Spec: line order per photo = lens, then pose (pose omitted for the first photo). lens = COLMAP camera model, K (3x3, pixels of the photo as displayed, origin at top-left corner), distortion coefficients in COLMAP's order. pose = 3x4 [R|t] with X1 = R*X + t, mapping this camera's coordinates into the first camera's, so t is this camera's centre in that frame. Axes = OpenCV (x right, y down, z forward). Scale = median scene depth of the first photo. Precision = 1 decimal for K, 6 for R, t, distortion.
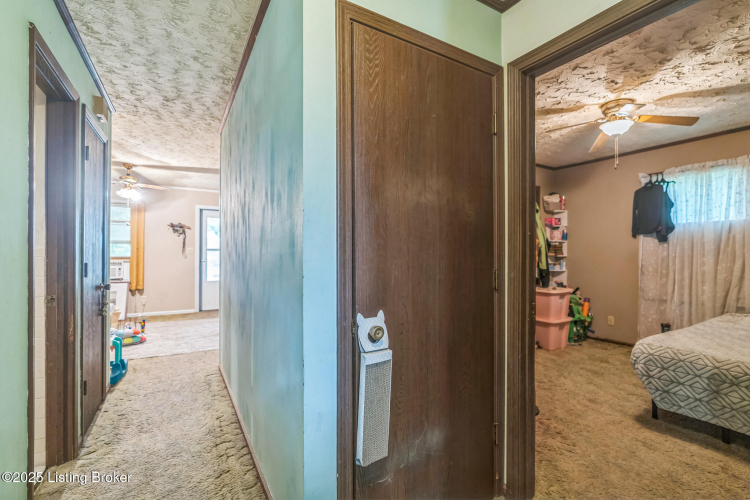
lens RADIAL K [[351.9, 0, 369.9], [0, 351.9, 250.9], [0, 0, 1]] dist [0.000637, 0.000338]
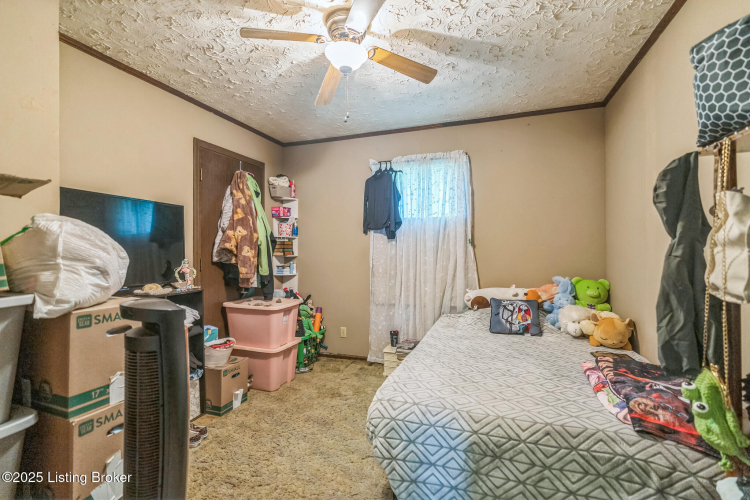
lens RADIAL K [[351.9, 0, 369.9], [0, 351.9, 250.9], [0, 0, 1]] dist [0.000637, 0.000338]
pose [[0.785939, -0.007016, 0.618264, 0.234579], [0.003674, 0.999971, 0.006678, -0.001390], [-0.618293, -0.002977, 0.785942, 0.327653]]
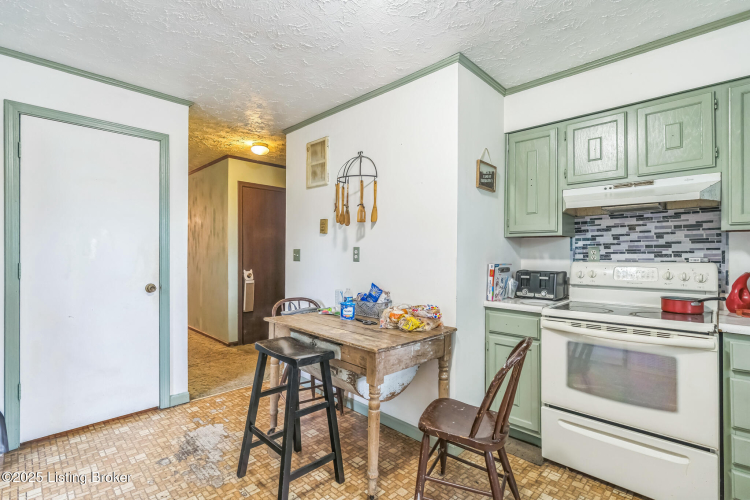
lens RADIAL K [[351.9, 0, 369.9], [0, 351.9, 250.9], [0, 0, 1]] dist [0.000637, 0.000338]
pose [[0.965721, 0.006235, 0.259509, 0.076397], [-0.006176, 0.999980, -0.001042, -0.003899], [-0.259511, -0.000596, 0.965740, -0.780181]]
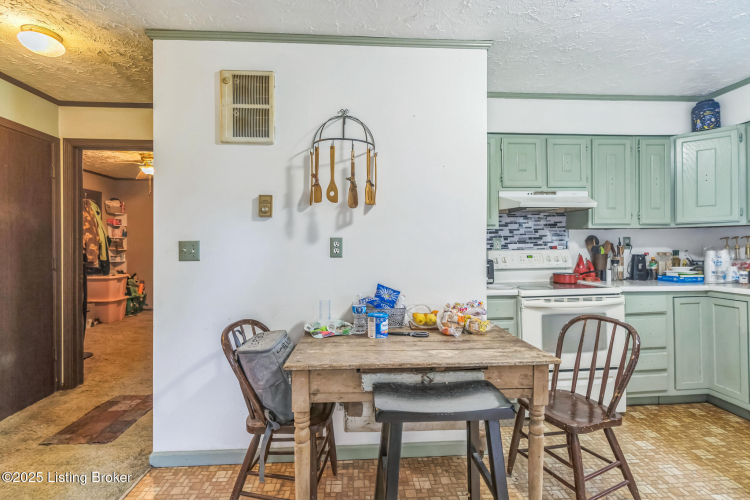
lens RADIAL K [[339.4, 0, 374.2], [0, 339.4, 244.9], [0, 0, 1]] dist [-0.002292, -0.000567]
pose [[0.454014, -0.003050, 0.890989, -0.151885], [0.002888, 0.999994, 0.001952, -0.002408], [-0.890990, 0.001687, 0.454020, -0.426788]]
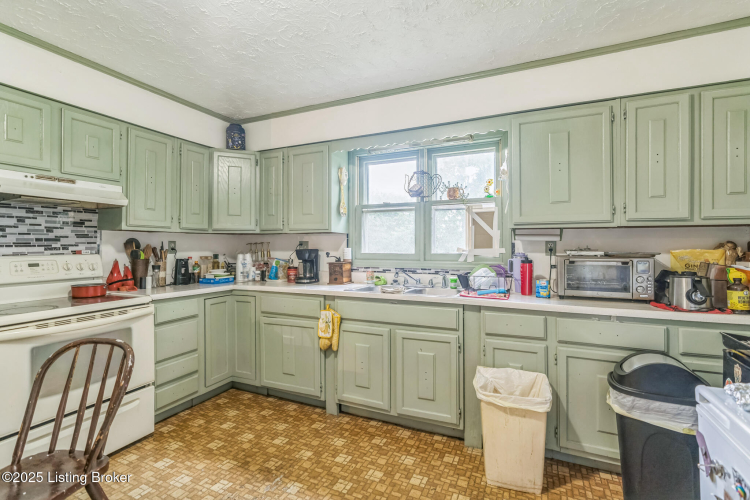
lens RADIAL K [[349.5, 0, 375.4], [0, 349.5, 243.4], [0, 0, 1]] dist [0.001451, 0.000344]
pose [[-0.568011, 0.008759, 0.822975, -0.098238], [-0.004702, 0.999893, -0.013887, -0.003349], [-0.823008, -0.011758, -0.567908, -0.509910]]
